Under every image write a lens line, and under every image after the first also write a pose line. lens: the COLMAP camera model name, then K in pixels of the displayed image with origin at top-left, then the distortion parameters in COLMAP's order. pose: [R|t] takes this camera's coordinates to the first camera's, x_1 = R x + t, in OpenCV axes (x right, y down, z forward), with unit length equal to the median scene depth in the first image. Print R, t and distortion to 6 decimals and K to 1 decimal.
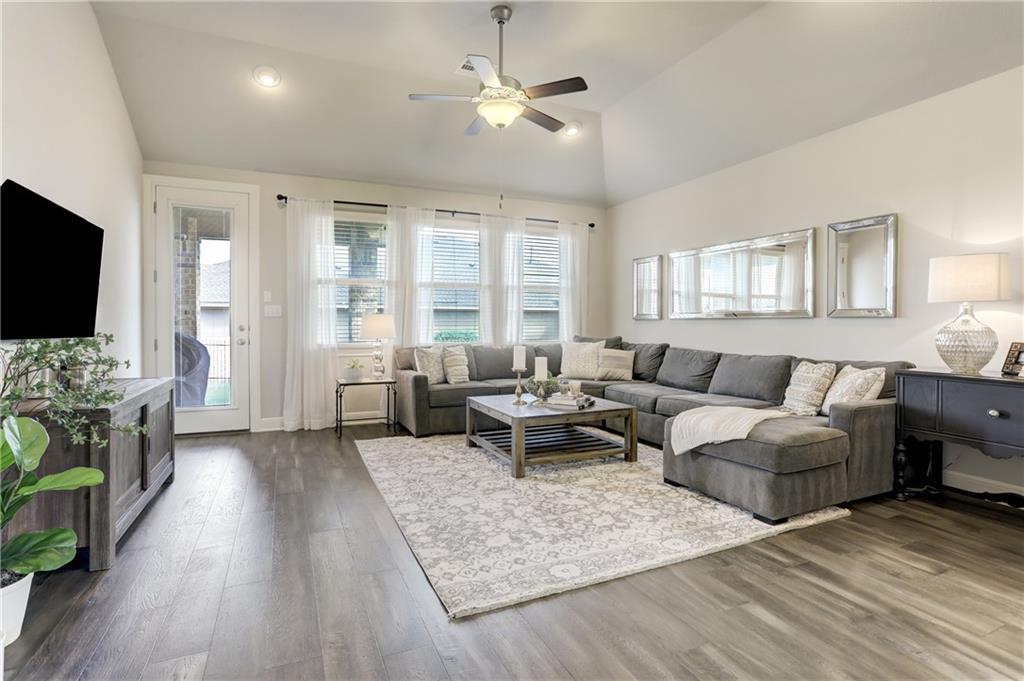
lens RADIAL K [[494.2, 0, 516.5], [0, 494.2, 334.4], [0, 0, 1]] dist [-0.035933, 0.013513]
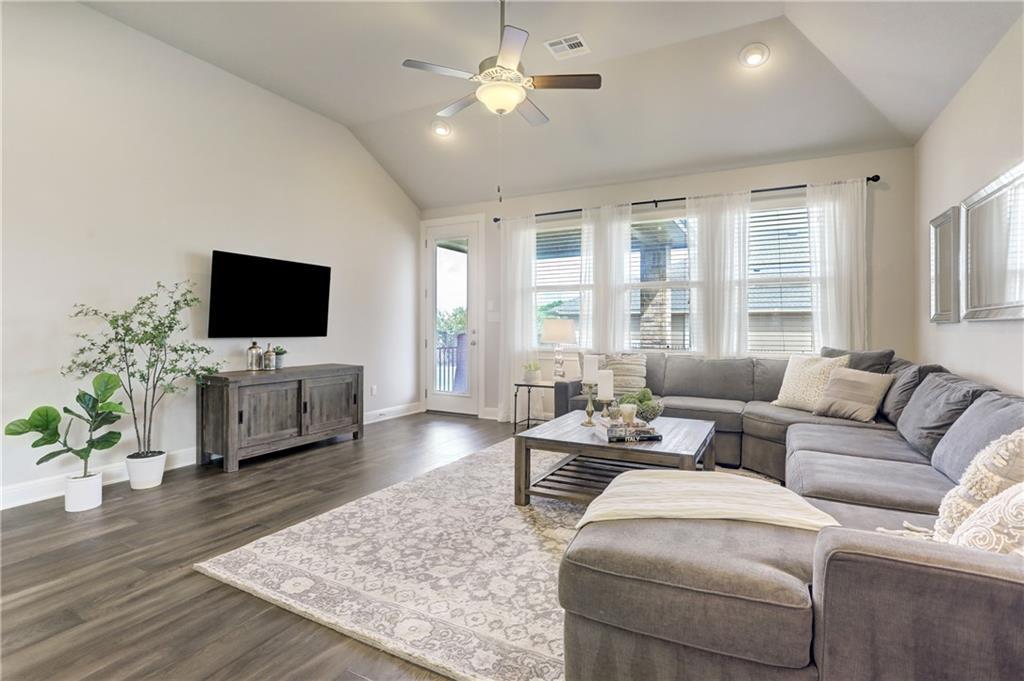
lens RADIAL K [[494.2, 0, 526.5], [0, 494.2, 328.0], [0, 0, 1]] dist [-0.035933, 0.013513]
pose [[0.618271, 0.002101, -0.785962, 0.594075], [-0.020518, 0.999699, -0.013468, -0.009410], [0.785697, 0.024453, 0.618128, 0.395697]]
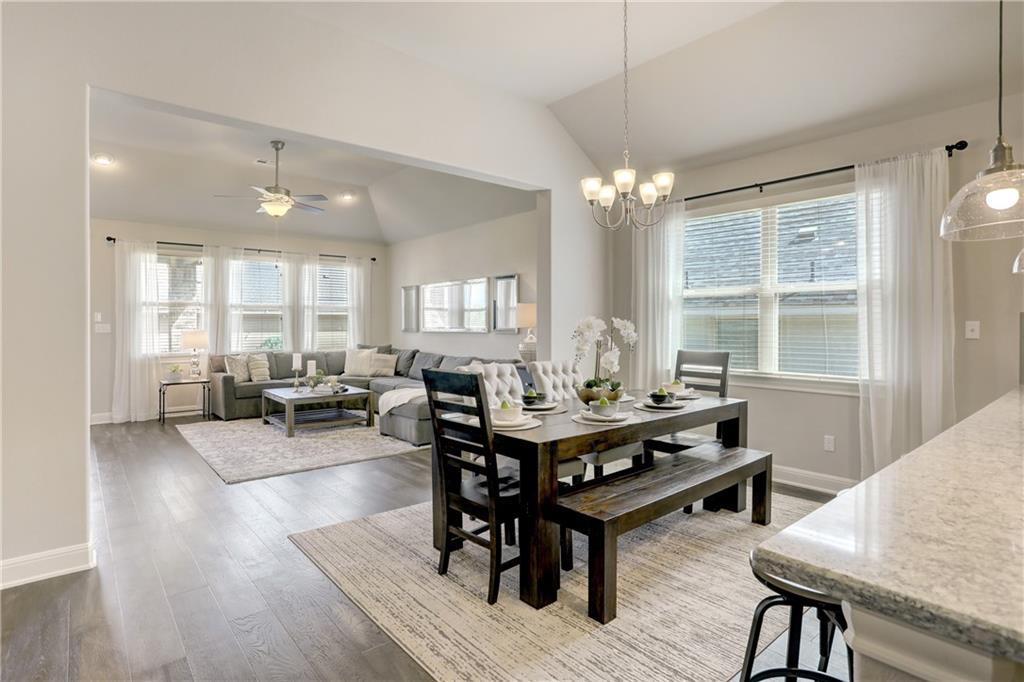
lens RADIAL K [[528.8, 0, 504.0], [0, 528.8, 330.3], [0, 0, 1]] dist [-0.034361, 0.006361]
pose [[0.969416, -0.005344, 0.245364, 0.223237], [0.007542, 0.999939, -0.008016, -0.029903], [-0.245306, 0.009622, 0.969398, -0.700057]]
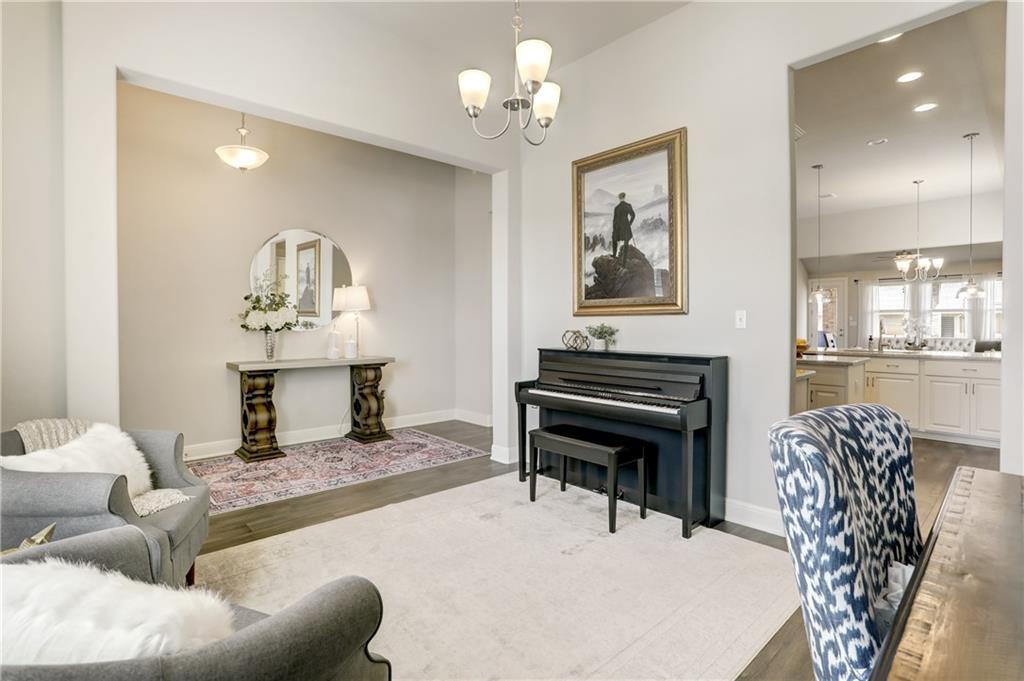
lens RADIAL K [[494.2, 0, 516.4], [0, 494.2, 332.7], [0, 0, 1]] dist [-0.035933, 0.013513]
pose [[0.290394, 0.016717, -0.956761, 1.859626], [-0.020869, 0.999720, 0.011134, 0.014844], [0.956680, 0.016733, 0.290661, -1.891458]]
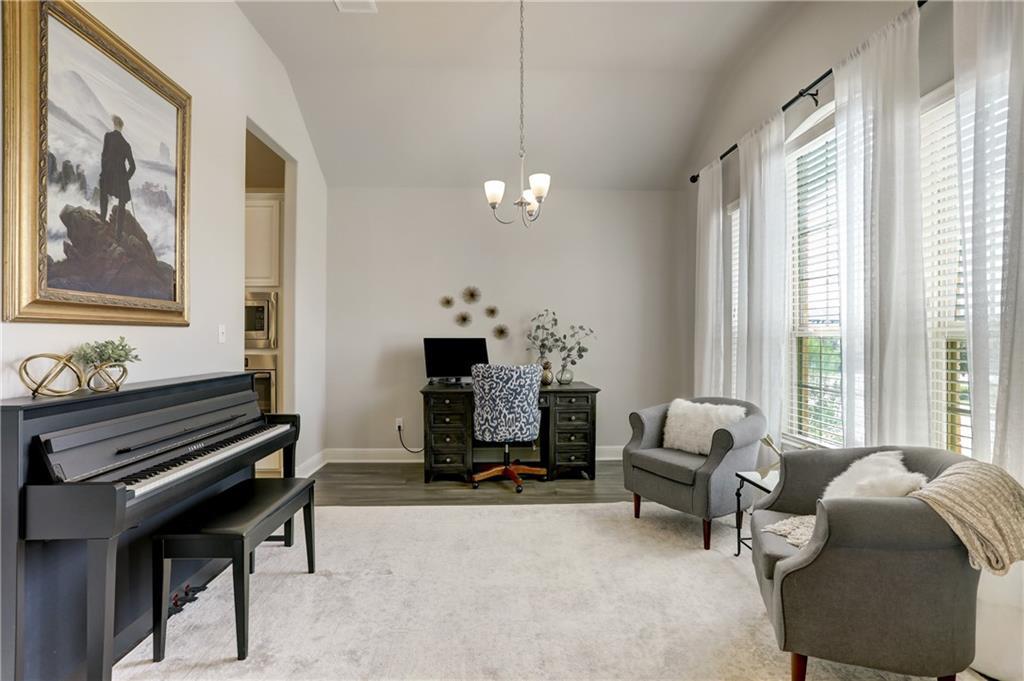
lens RADIAL K [[494.2, 0, 519.0], [0, 494.2, 332.1], [0, 0, 1]] dist [-0.035933, 0.013513]
pose [[0.389153, 0.008181, 0.921137, 0.739161], [0.020545, 0.999635, -0.017558, 0.015537], [-0.920944, 0.025757, 0.388843, -2.045650]]
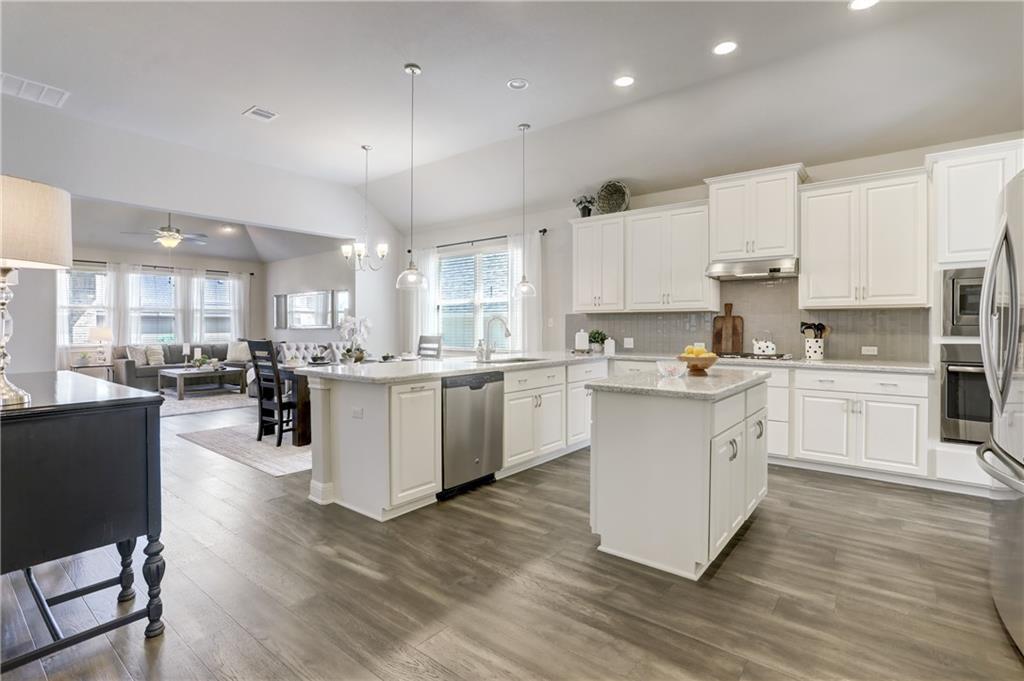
lens RADIAL K [[494.2, 0, 508.0], [0, 494.2, 334.4], [0, 0, 1]] dist [-0.035933, 0.013513]
pose [[0.902095, -0.008664, 0.431451, 0.345906], [0.011485, 0.999926, -0.003933, 0.009612], [-0.431385, 0.008503, 0.902128, -1.458571]]
